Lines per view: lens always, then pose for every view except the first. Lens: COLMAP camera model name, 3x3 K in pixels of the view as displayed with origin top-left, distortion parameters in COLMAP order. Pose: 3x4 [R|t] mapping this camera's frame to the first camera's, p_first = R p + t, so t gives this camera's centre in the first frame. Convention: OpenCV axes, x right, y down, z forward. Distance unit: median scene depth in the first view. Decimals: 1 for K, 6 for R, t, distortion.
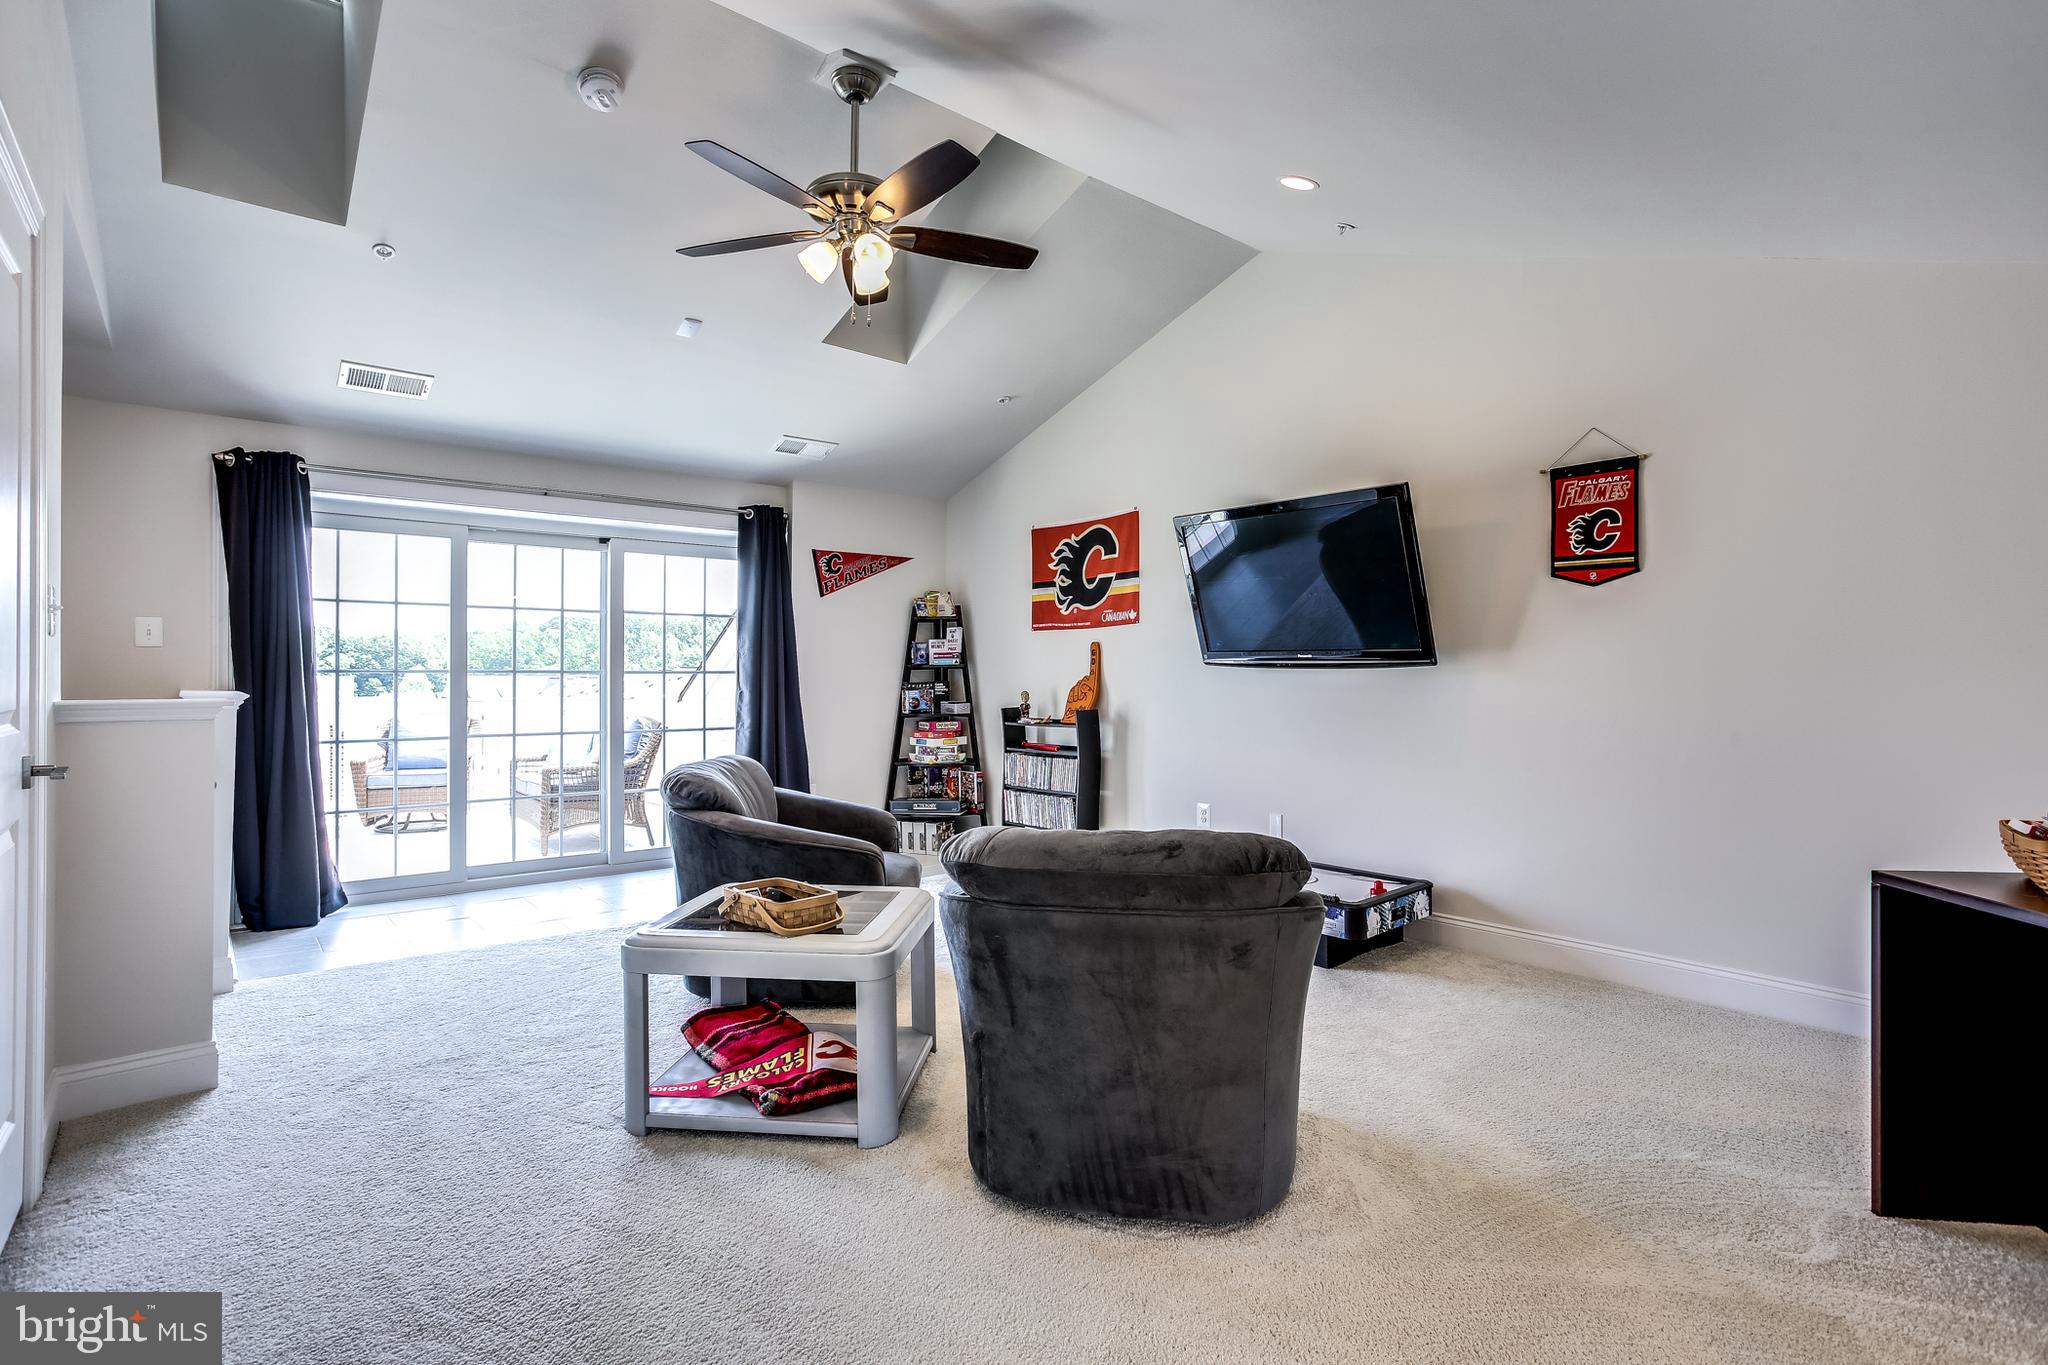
lens RADIAL K [[979.5, 0, 1023.6], [0, 979.5, 674.1], [0, 0, 1]] dist [-0.023320, 0.001342]
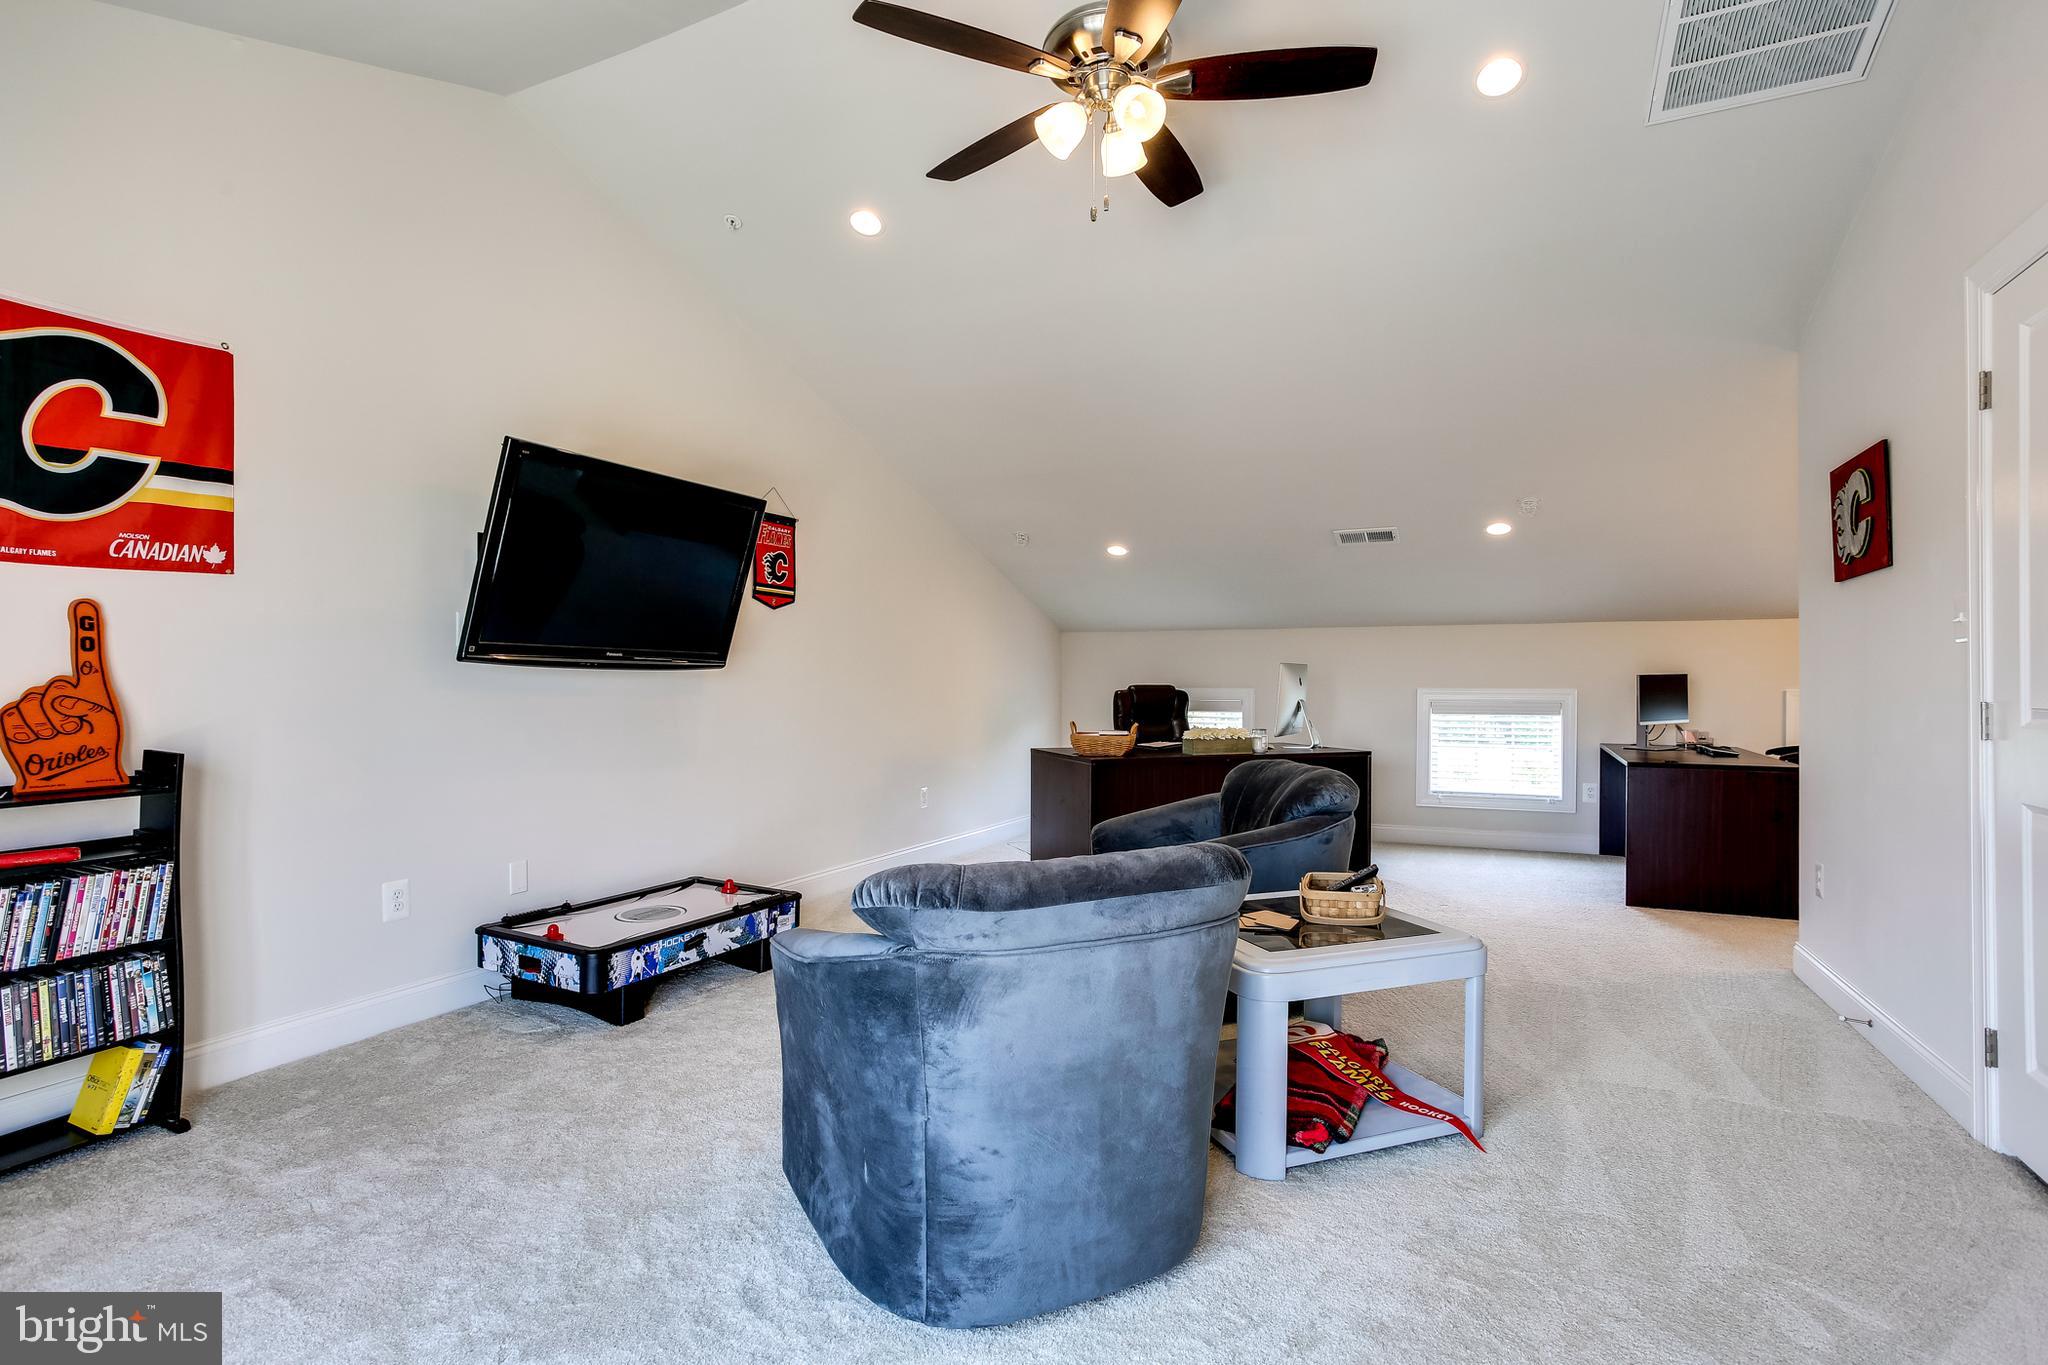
lens RADIAL K [[979.5, 0, 1023.5], [0, 979.5, 682.8], [0, 0, 1]] dist [-0.023320, 0.001342]
pose [[-0.383836, 0.000379, 0.923401, -0.504271], [0.000629, 1.000000, -0.000148, 0.005114], [-0.923401, 0.000524, -0.383836, 0.810349]]
